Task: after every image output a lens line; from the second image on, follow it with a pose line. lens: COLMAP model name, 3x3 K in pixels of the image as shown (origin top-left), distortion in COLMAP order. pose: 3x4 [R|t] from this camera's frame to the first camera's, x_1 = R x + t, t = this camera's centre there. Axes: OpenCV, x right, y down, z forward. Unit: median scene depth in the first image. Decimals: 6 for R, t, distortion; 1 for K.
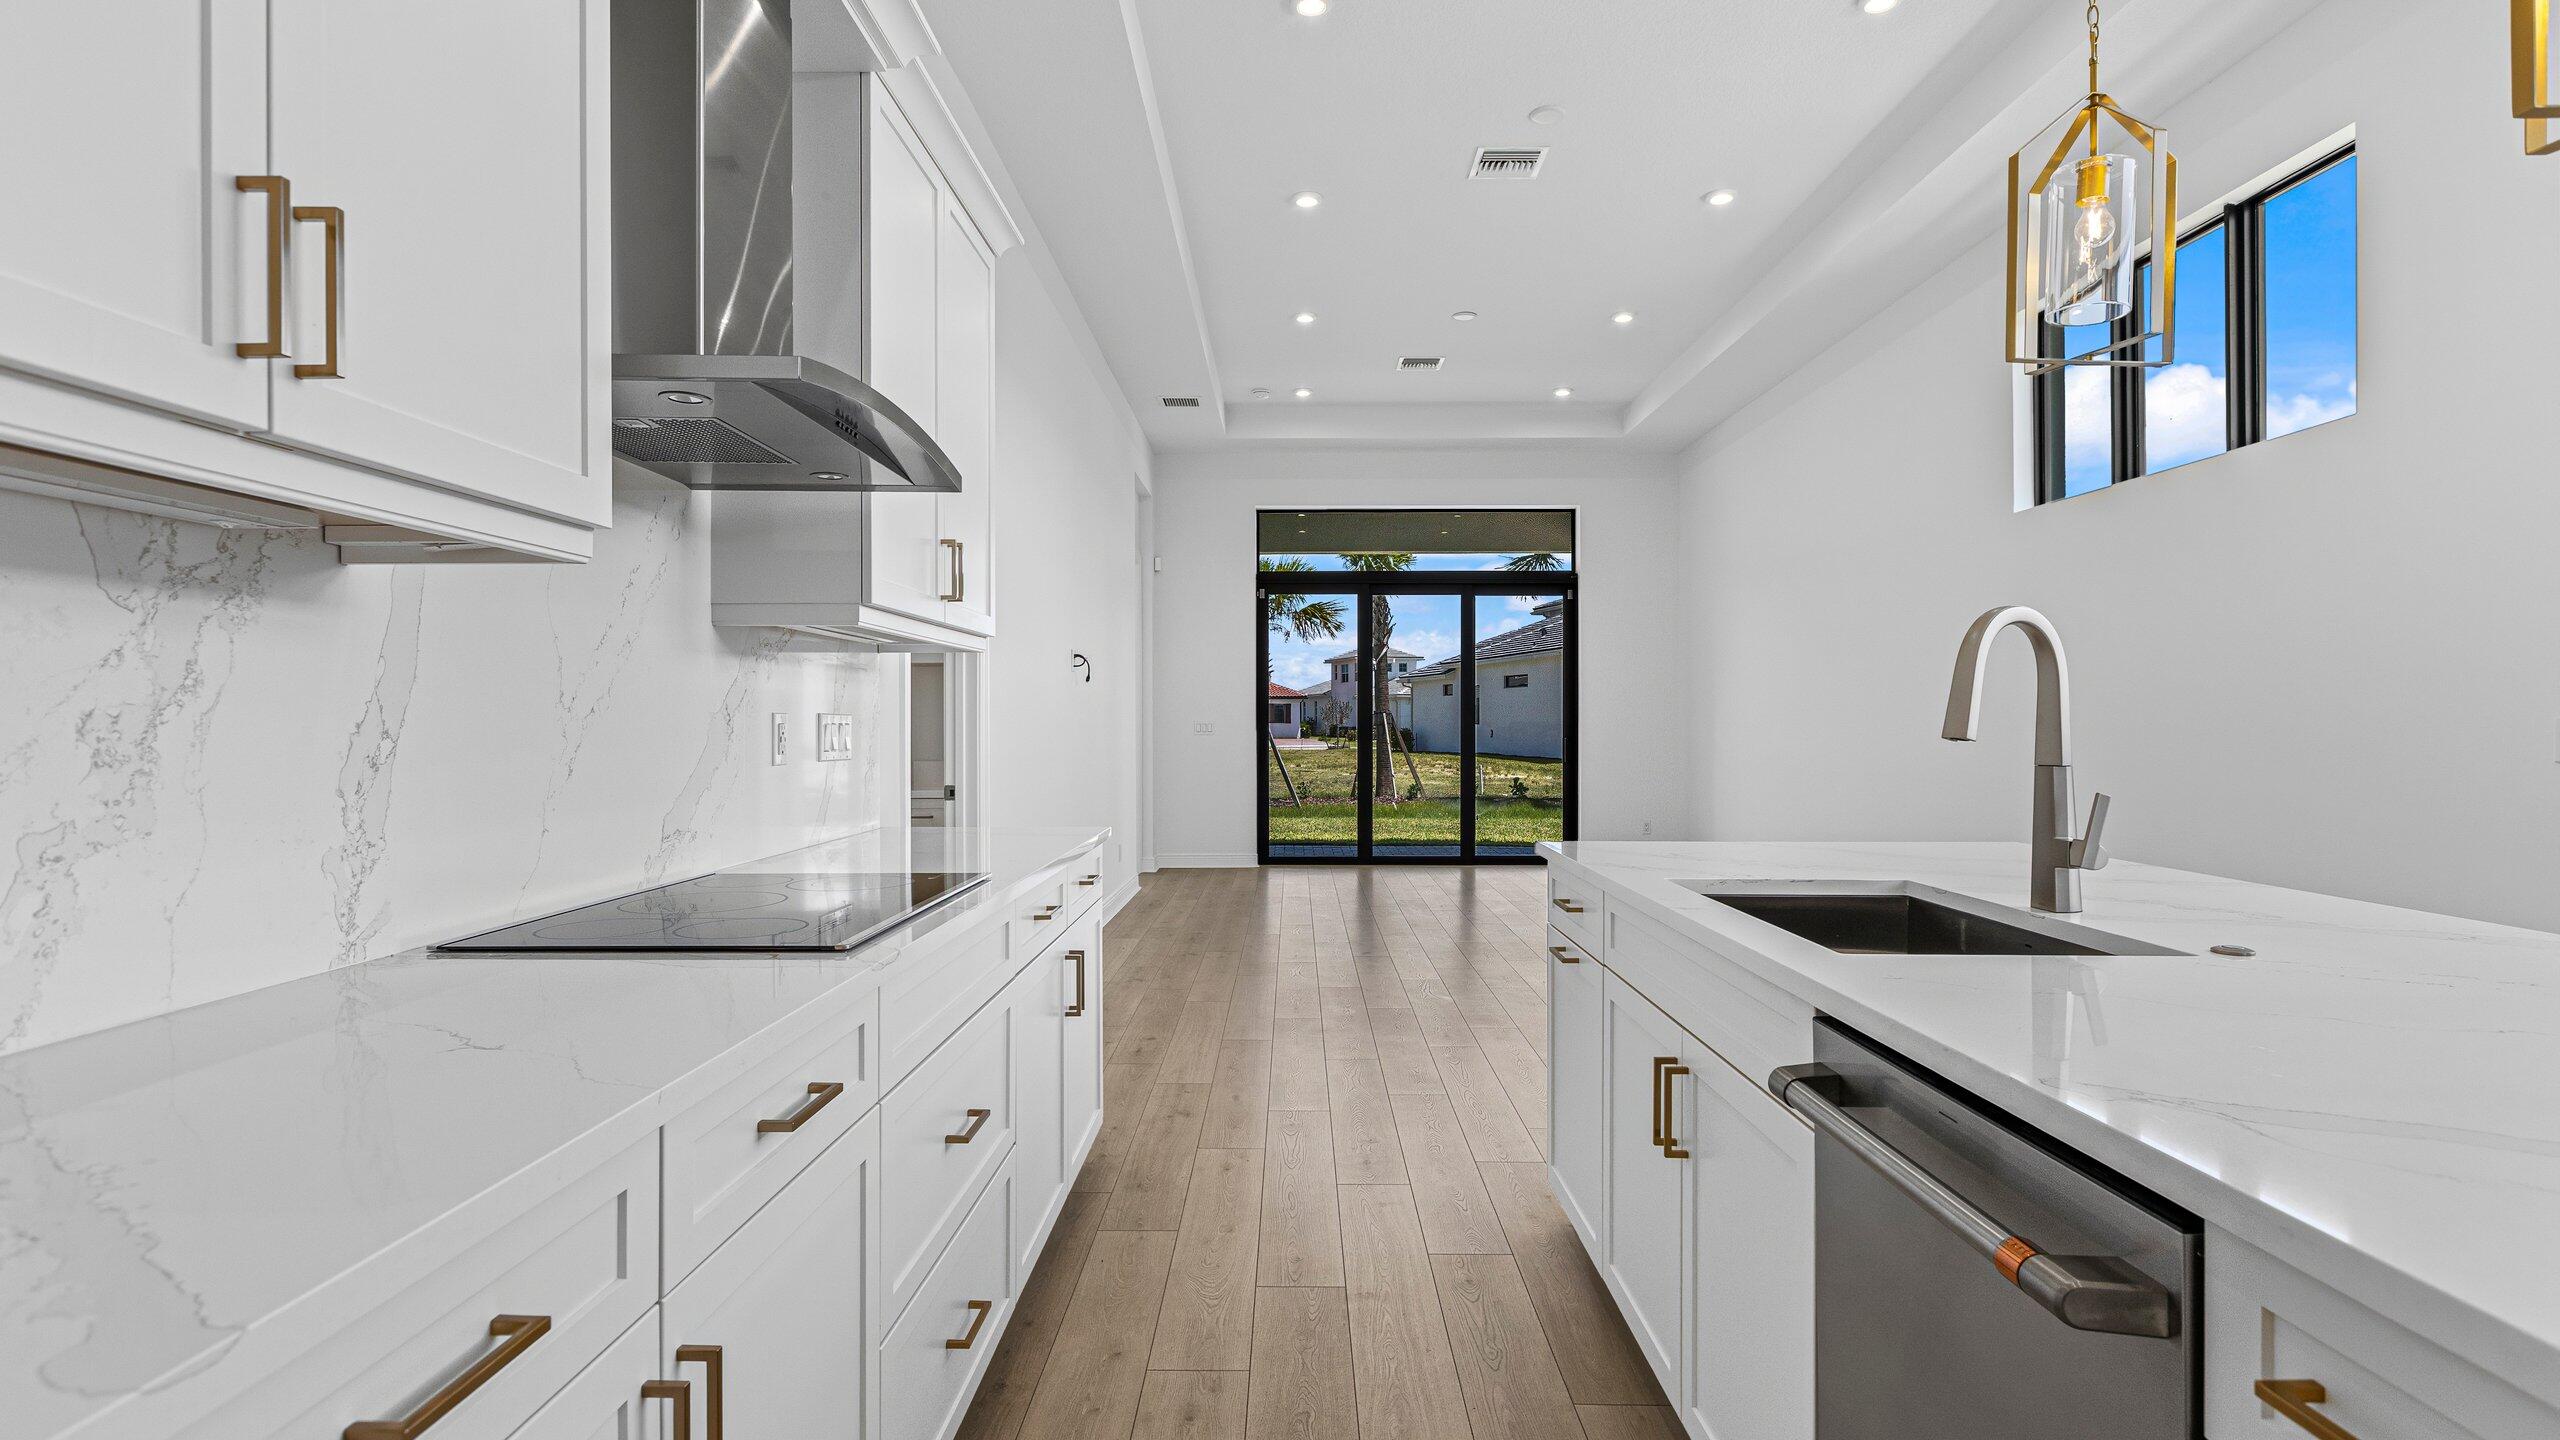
lens RADIAL K [[1257.9, 0, 1281.1], [0, 1257.9, 715.2], [0, 0, 1]] dist [-0.000971, -0.001207]
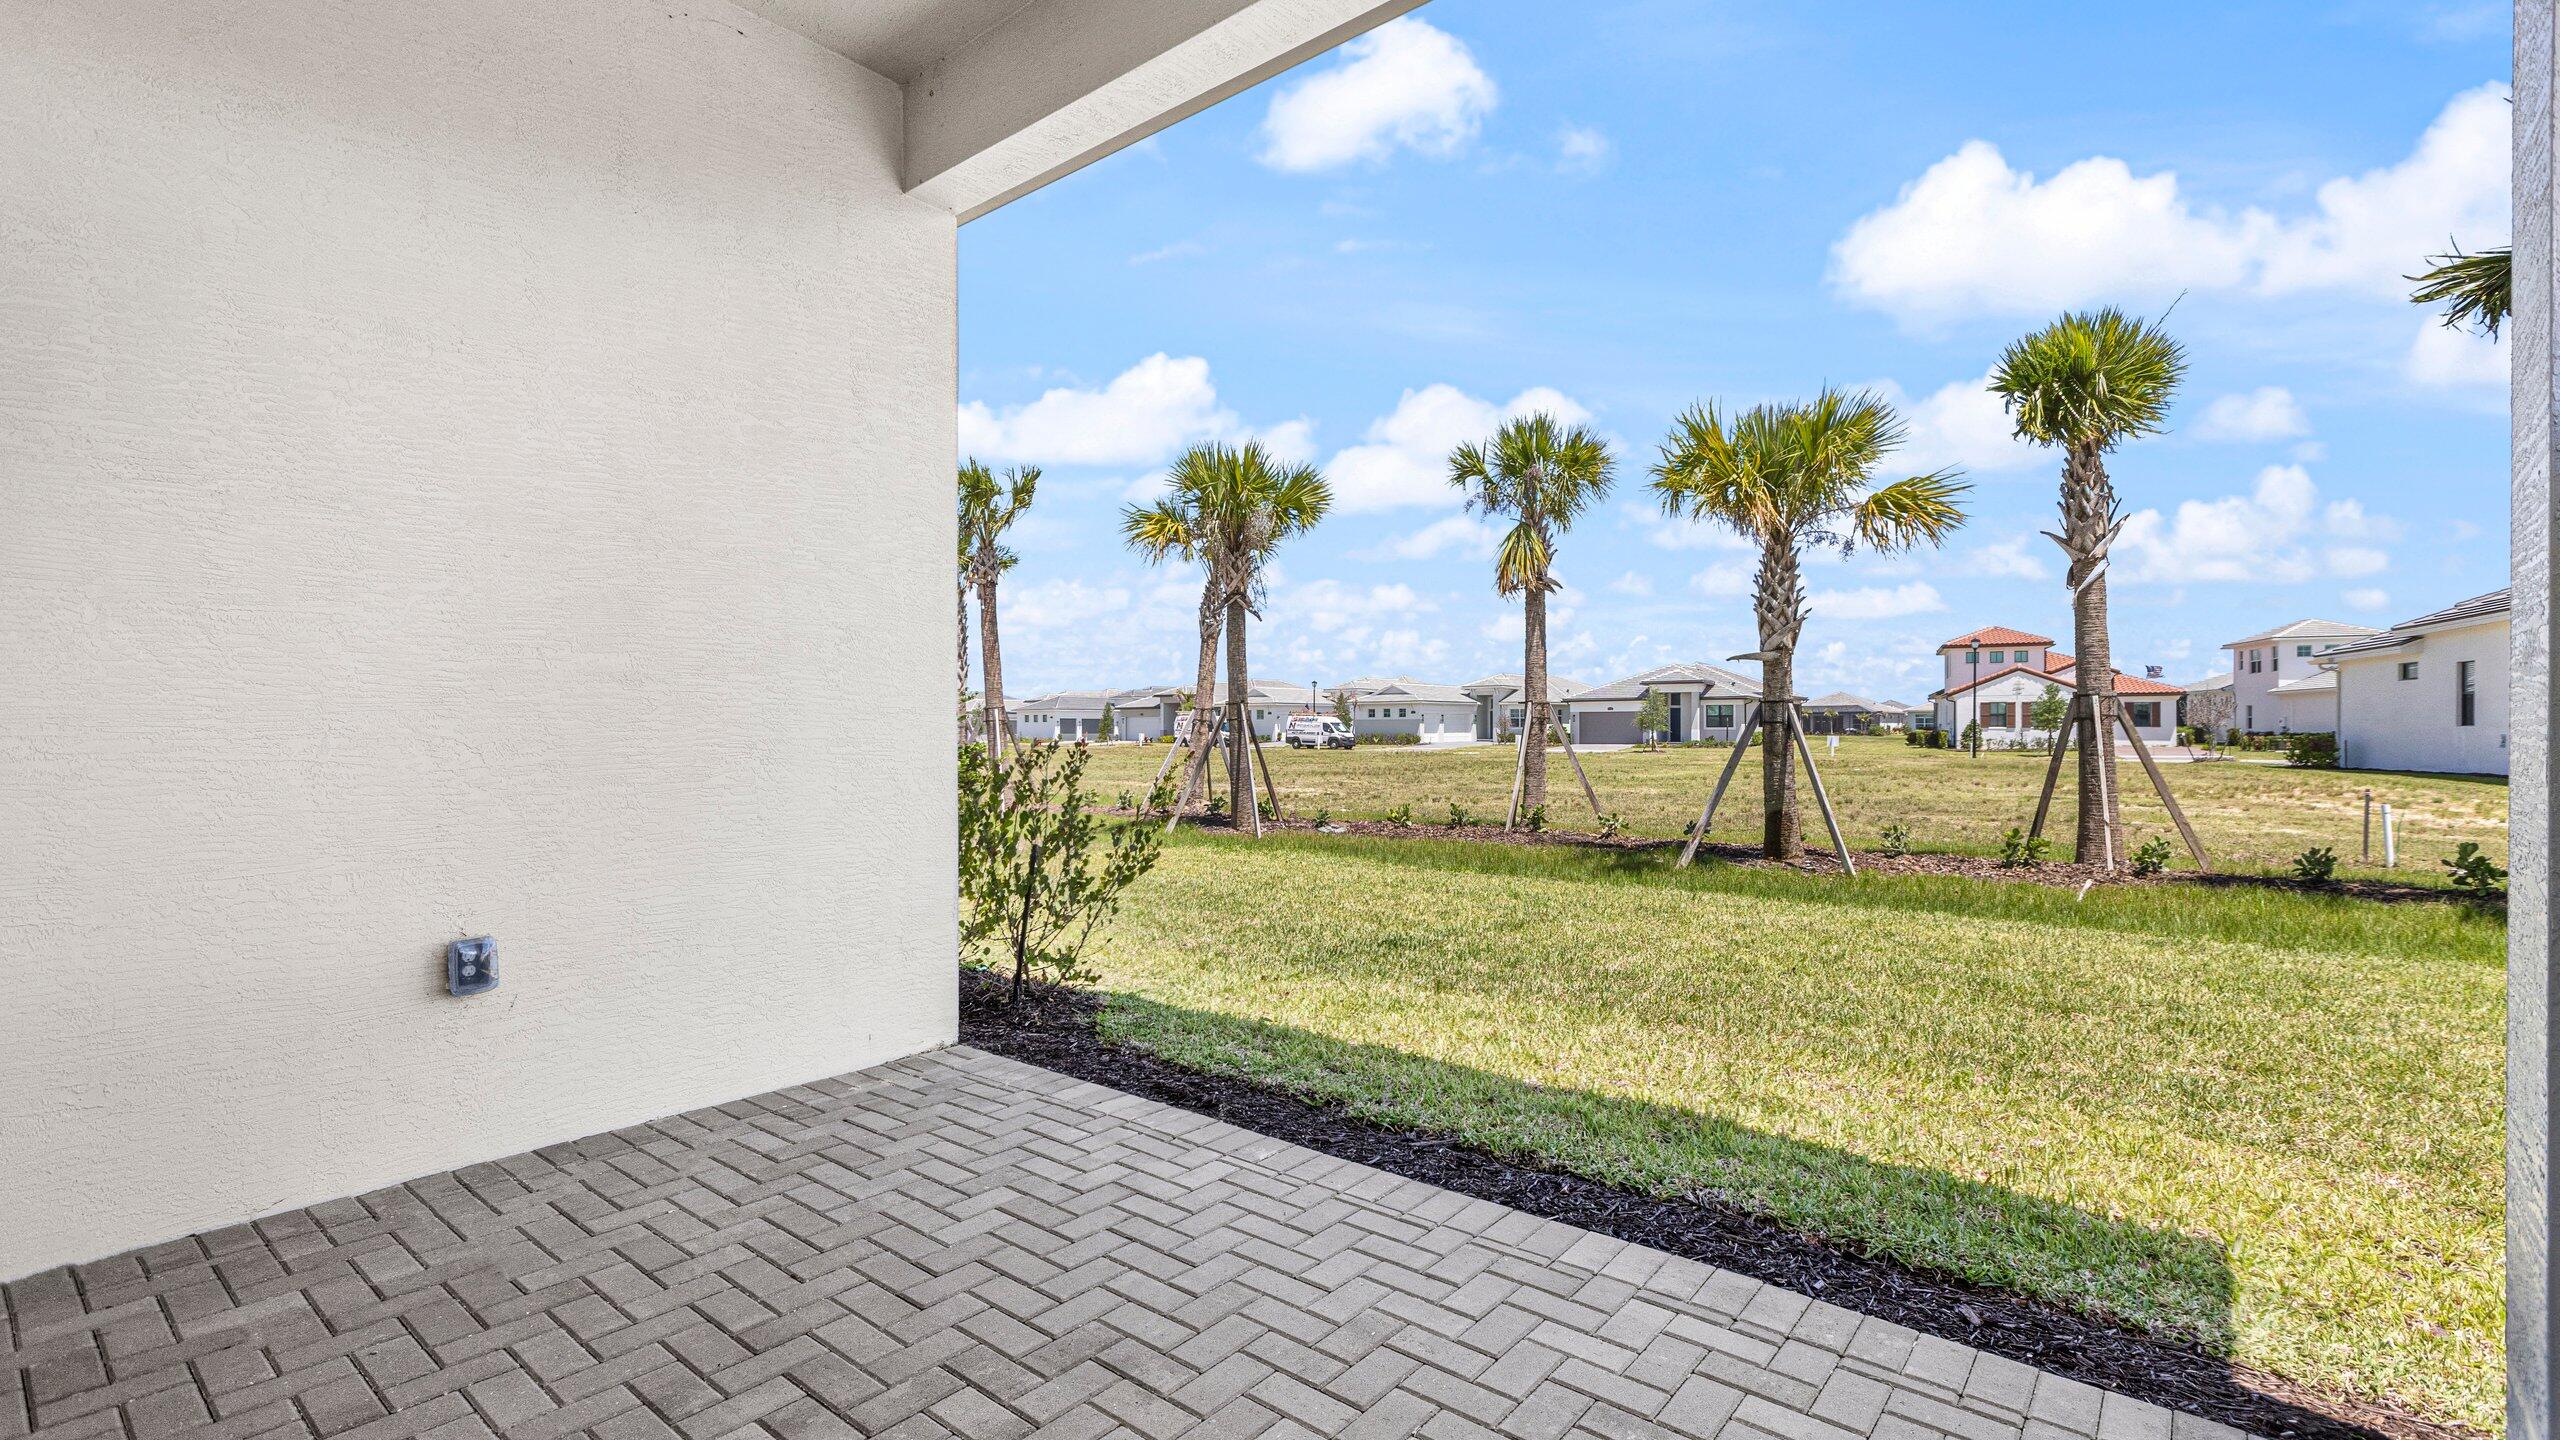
lens RADIAL K [[1139.8, 0, 1280.0], [0, 1139.8, 720.0], [0, 0, 1]] dist [0.000134, -0.000294]
pose [[0.776990, -0.004190, -0.629499, 0.733417], [0.003413, 0.999991, -0.002443, 0.052689], [0.629504, -0.000251, 0.776997, 2.849607]]
